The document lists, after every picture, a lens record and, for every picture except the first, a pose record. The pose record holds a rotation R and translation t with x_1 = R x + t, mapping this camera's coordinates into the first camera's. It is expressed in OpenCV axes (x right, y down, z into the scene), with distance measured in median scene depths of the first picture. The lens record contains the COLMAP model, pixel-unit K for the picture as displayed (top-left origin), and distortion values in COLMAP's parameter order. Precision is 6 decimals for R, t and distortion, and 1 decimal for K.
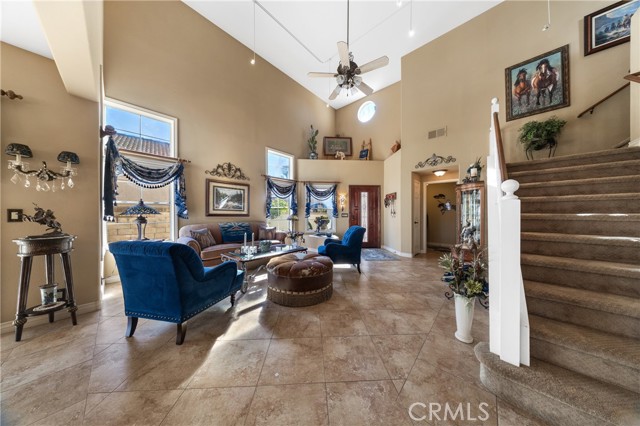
lens RADIAL K [[185.8, 0, 324.3], [0, 185.8, 214.6], [0, 0, 1]] dist [0.009584, -0.000654]
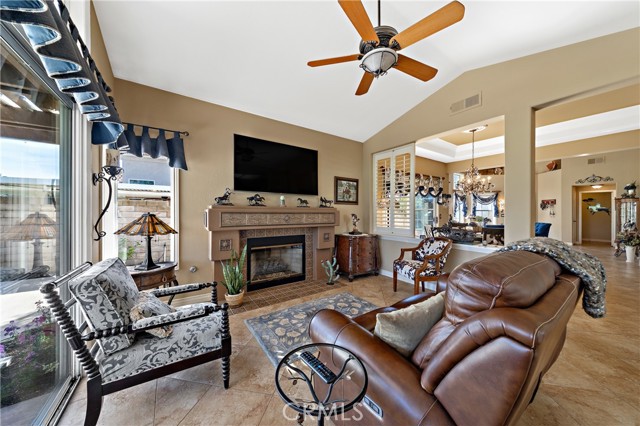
lens RADIAL K [[215.6, 0, 327.3], [0, 215.6, 211.6], [0, 0, 1]] dist [0.003285, -0.000595]
pose [[0.970004, 0.000757, -0.243087, -1.140742], [-0.000693, 1.000000, 0.000350, -0.033447], [0.243087, -0.000171, 0.970005, -1.290302]]
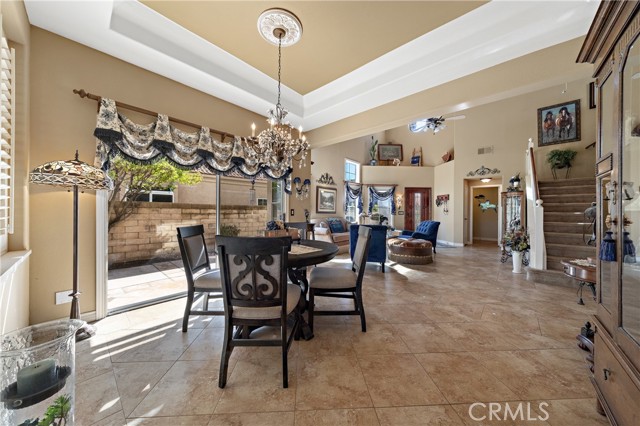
lens RADIAL K [[215.6, 0, 322.2], [0, 215.6, 213.5], [0, 0, 1]] dist [0.003285, -0.000595]
pose [[0.999918, 0.003536, -0.012314, -0.564039], [-0.003442, 0.999965, 0.007654, -0.001703], [0.012340, -0.007611, 0.999895, -0.578758]]
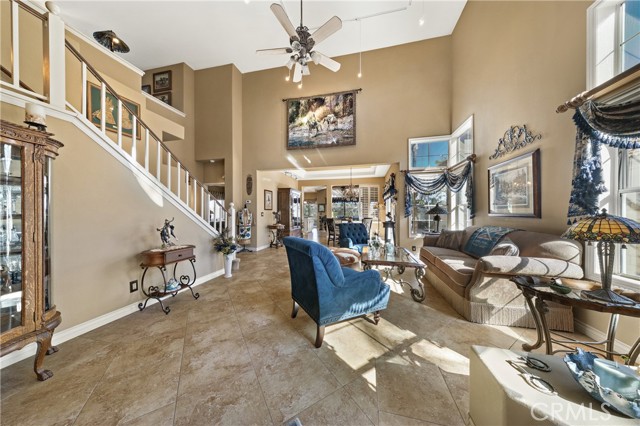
lens RADIAL K [[185.8, 0, 322.5], [0, 185.8, 215.9], [0, 0, 1]] dist [0.009584, -0.000654]
pose [[-0.879835, 0.008292, -0.475206, 0.335247], [0.000134, 0.999852, 0.017199, -0.003813], [0.475278, 0.015069, -0.879706, 1.342854]]
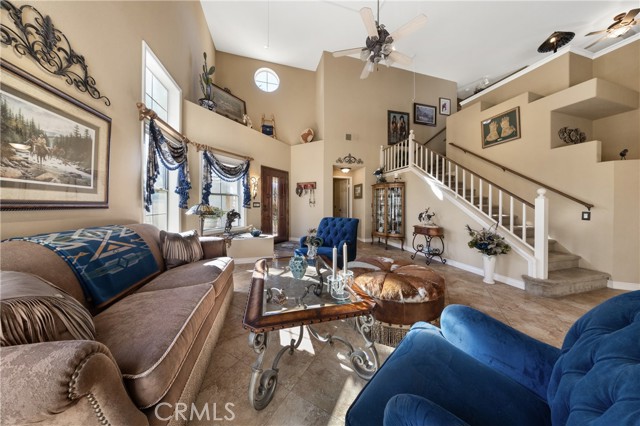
lens RADIAL K [[185.8, 0, 318.0], [0, 185.8, 206.1], [0, 0, 1]] dist [0.009584, -0.000654]
pose [[0.563364, -0.002556, 0.826205, -0.554579], [-0.014526, 0.999810, 0.012998, -0.004705], [-0.826081, -0.019324, 0.563220, 0.541480]]
